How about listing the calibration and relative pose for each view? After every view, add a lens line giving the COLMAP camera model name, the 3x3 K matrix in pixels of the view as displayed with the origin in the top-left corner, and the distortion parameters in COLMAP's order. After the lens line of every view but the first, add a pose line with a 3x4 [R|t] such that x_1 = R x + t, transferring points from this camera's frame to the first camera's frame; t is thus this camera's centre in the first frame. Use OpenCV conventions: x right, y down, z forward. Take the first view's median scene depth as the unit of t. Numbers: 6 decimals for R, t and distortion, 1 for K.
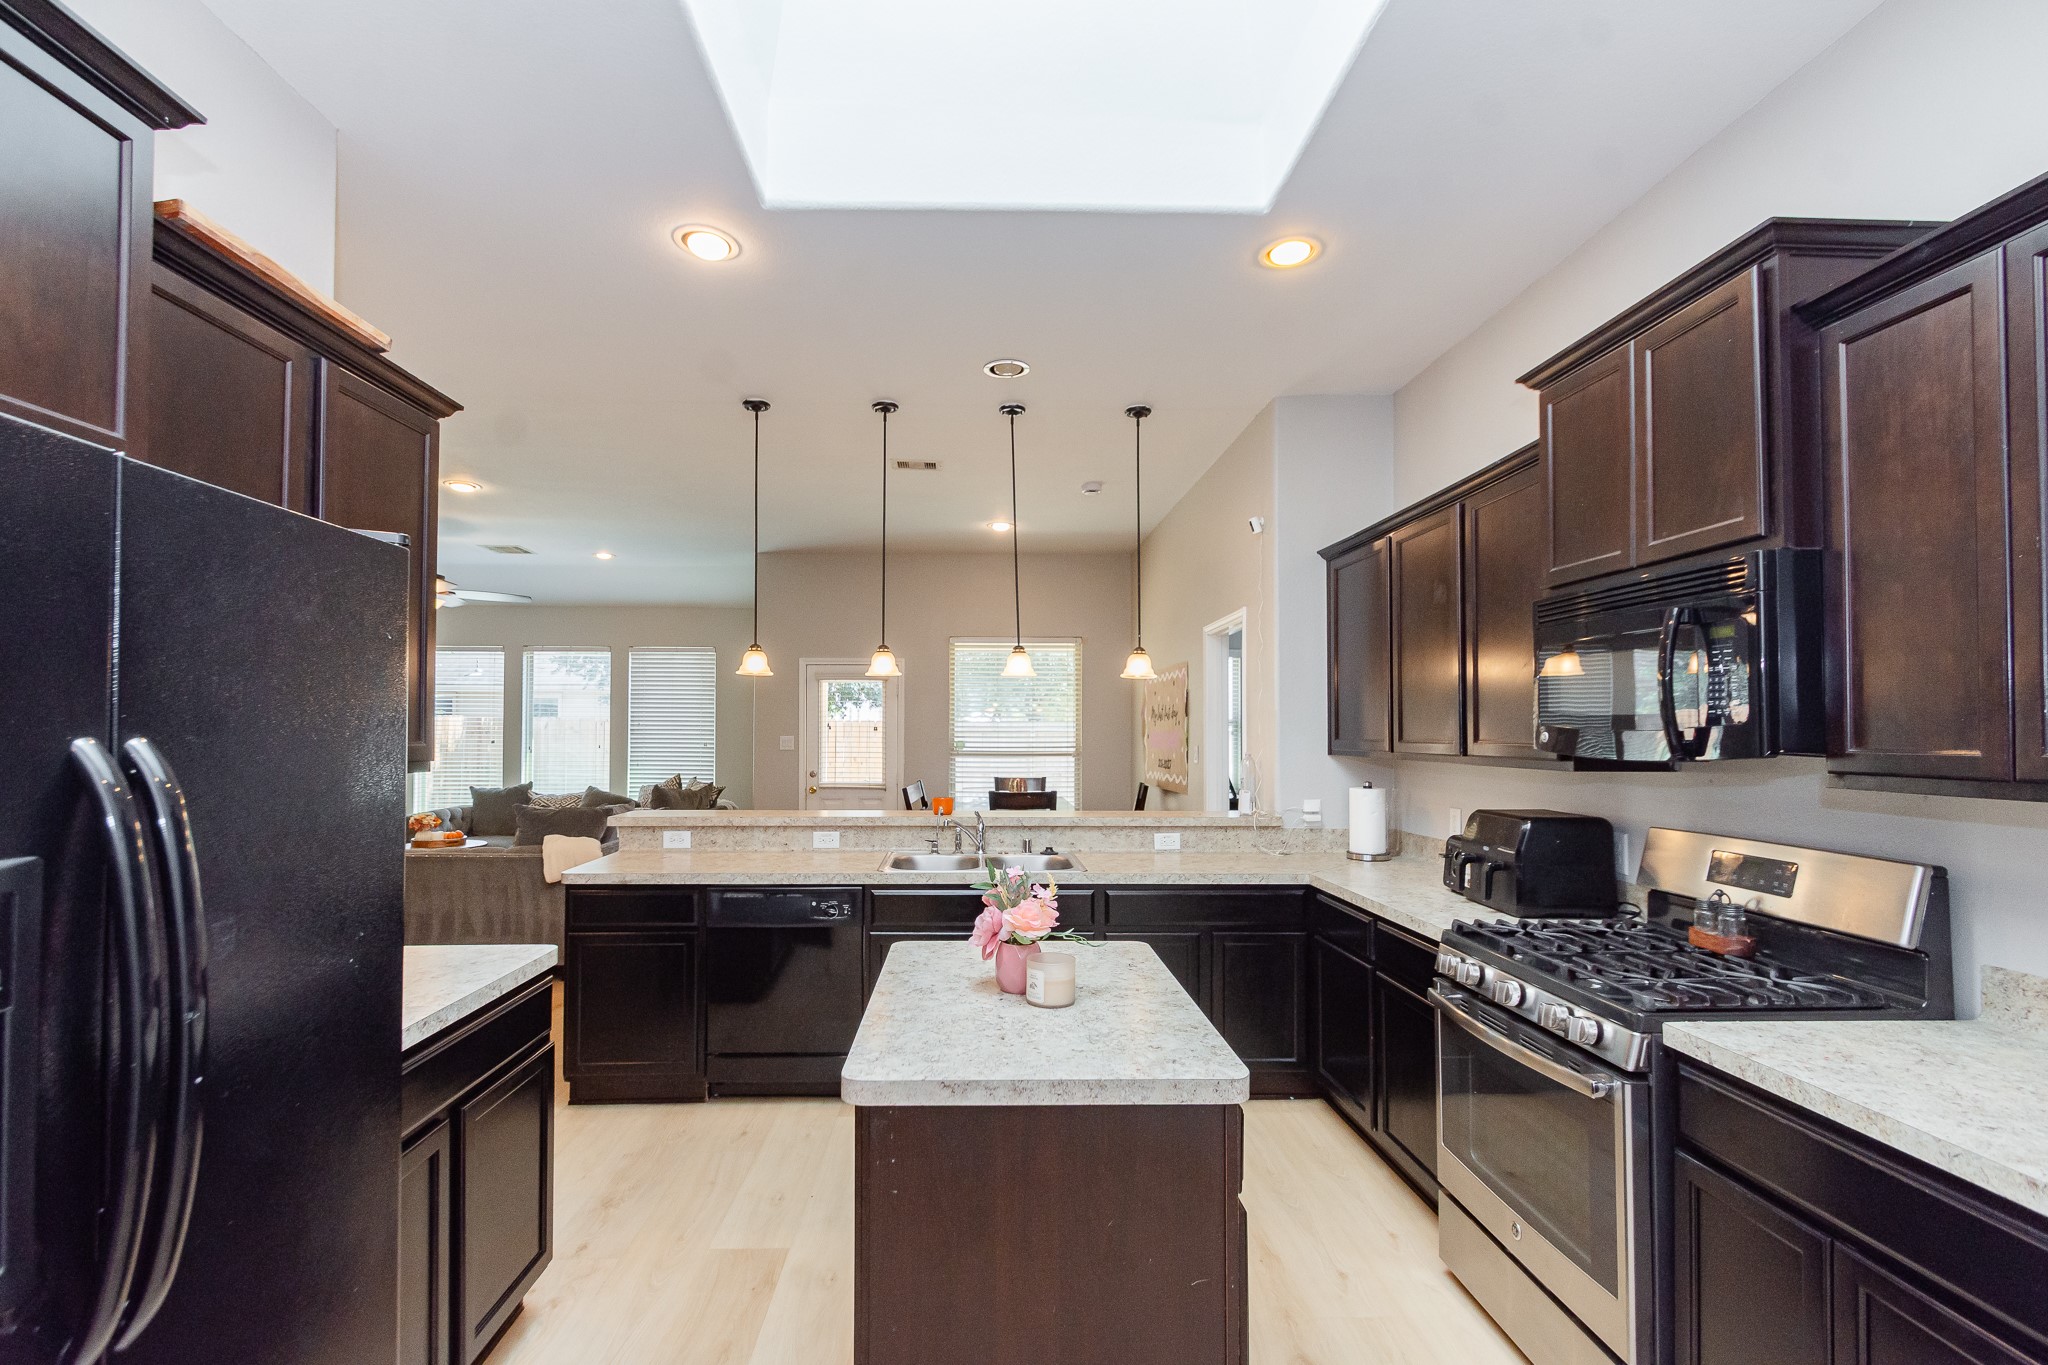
lens RADIAL K [[925.9, 0, 996.4], [0, 925.9, 713.1], [0, 0, 1]] dist [0.003684, -0.004316]
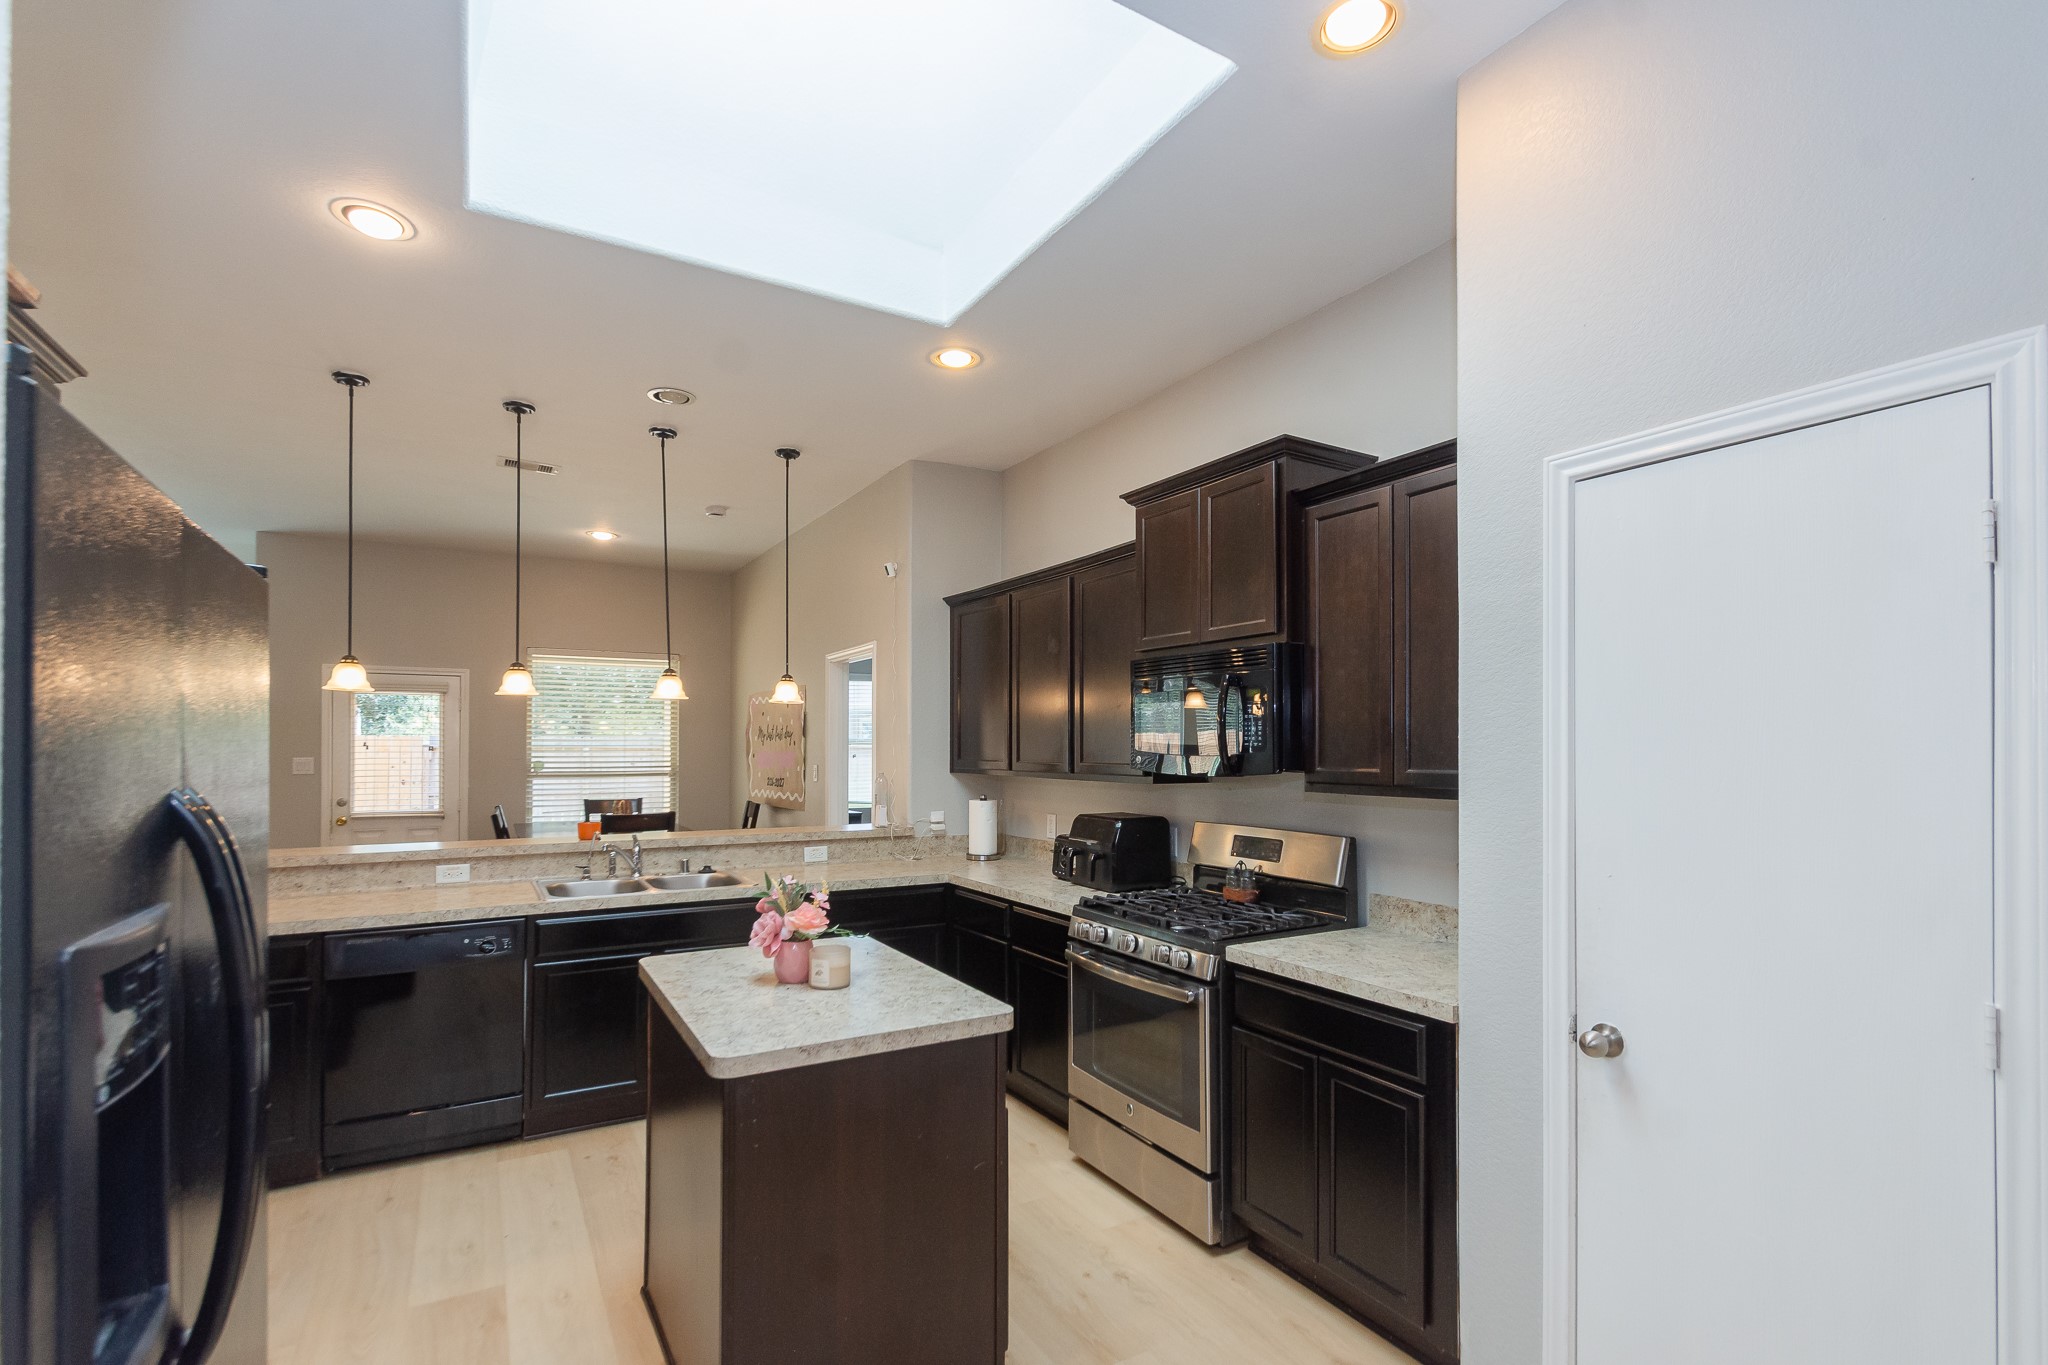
lens RADIAL K [[937.4, 0, 1020.3], [0, 937.4, 741.1], [0, 0, 1]] dist [-0.000086, -0.000168]
pose [[0.874180, 0.000878, 0.485602, -0.241782], [-0.007973, 0.999890, 0.012545, -0.017922], [-0.485537, -0.014839, 0.874090, -0.138450]]
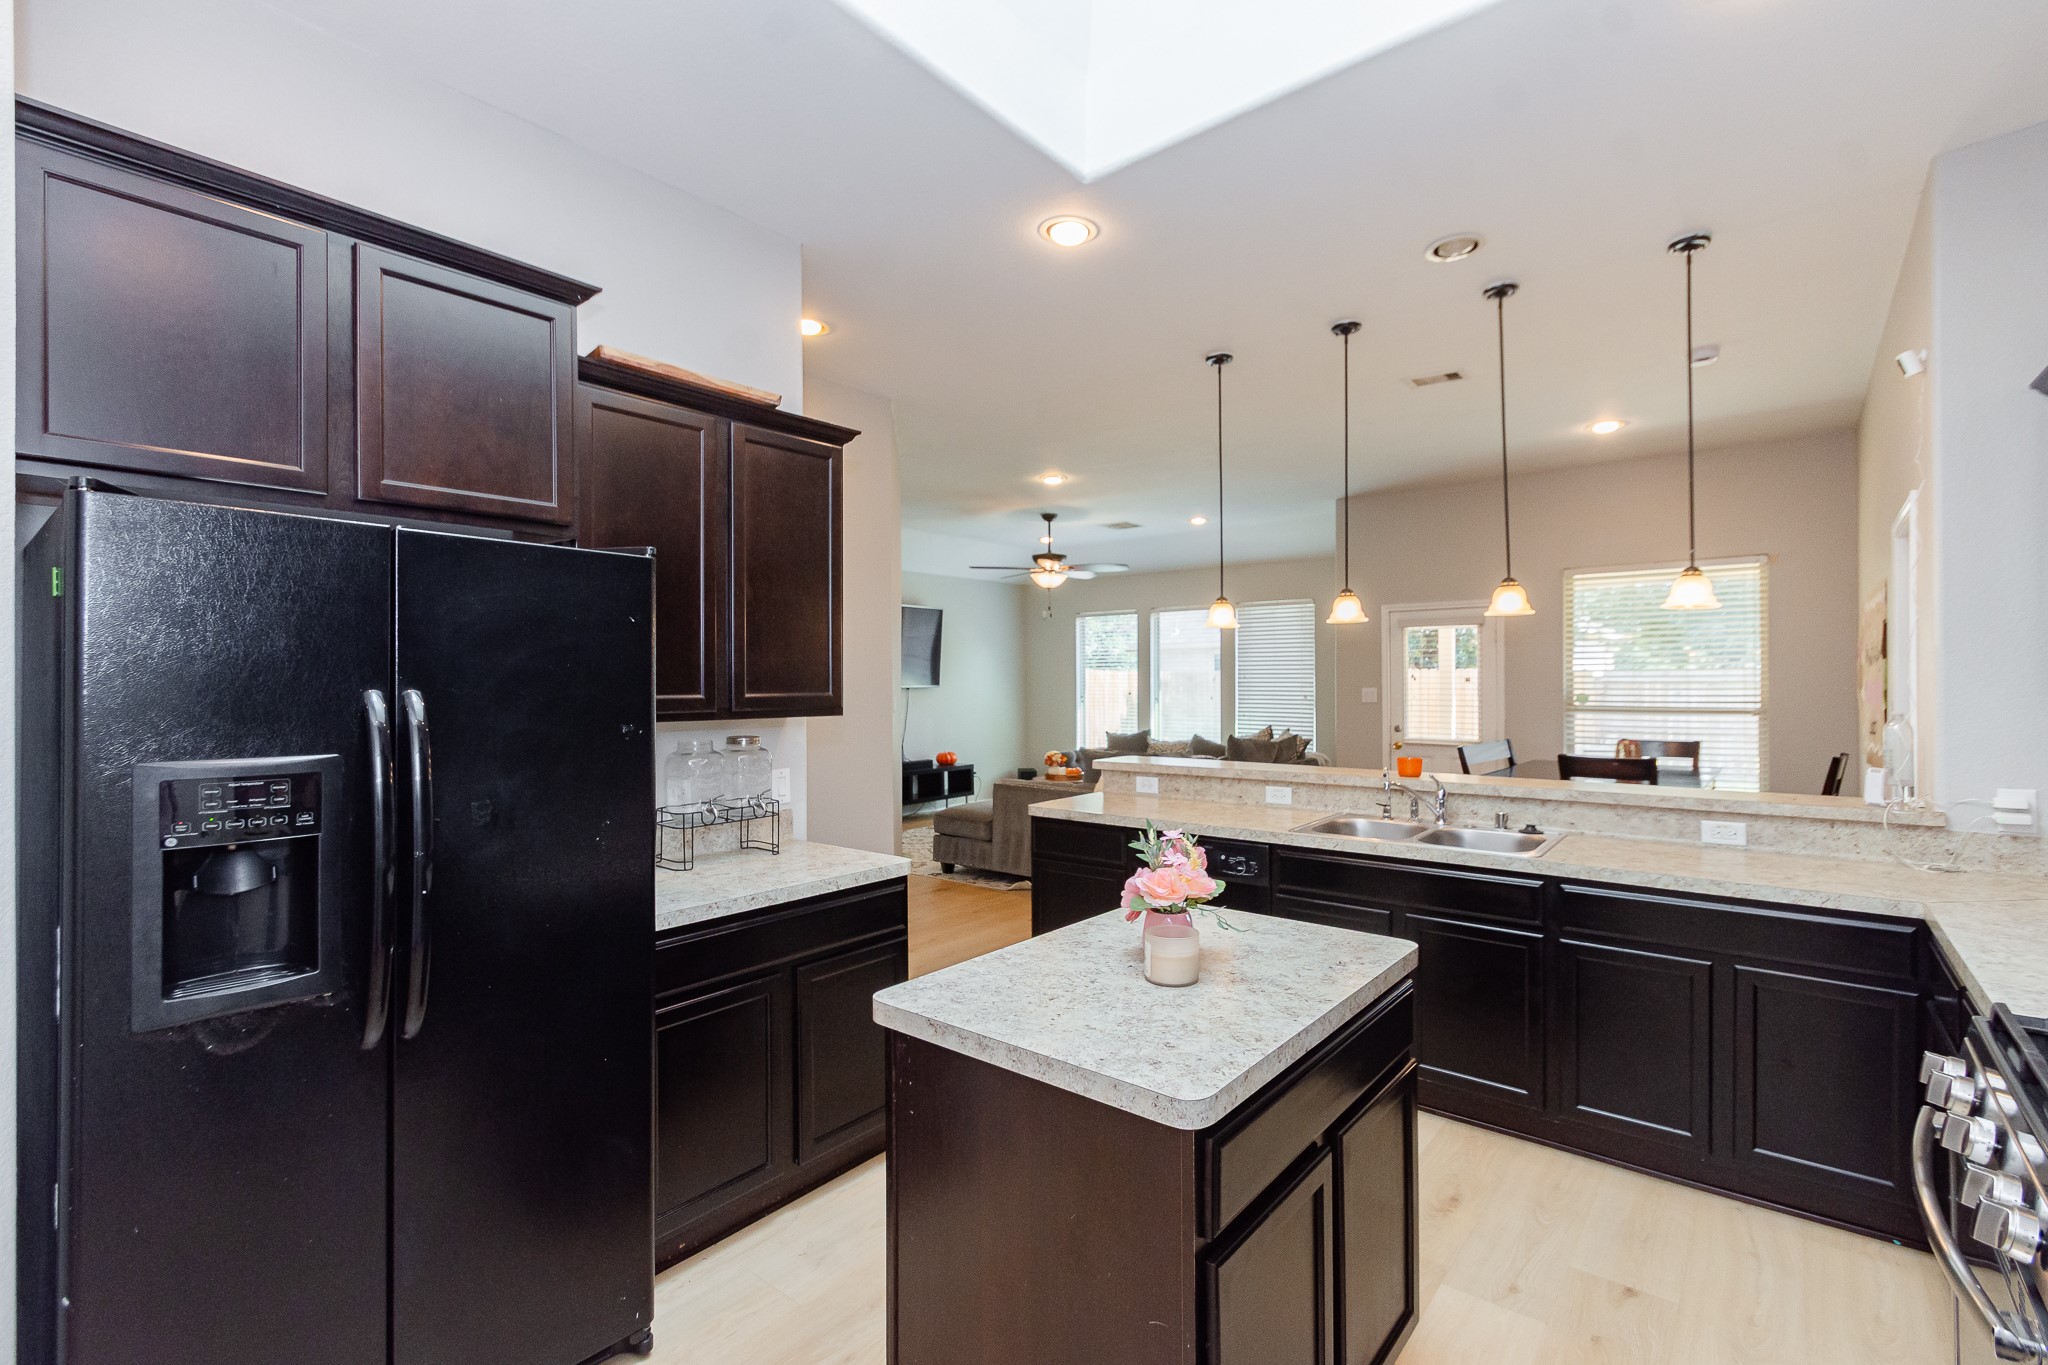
lens RADIAL K [[922.4, 0, 1024.0], [0, 922.4, 682.5], [0, 0, 1]] dist [0.000778, -0.000238]
pose [[0.757013, -0.005636, -0.653376, 0.414065], [0.017856, 0.999768, 0.012065, 0.004784], [0.653156, -0.020800, 0.756938, 0.171253]]
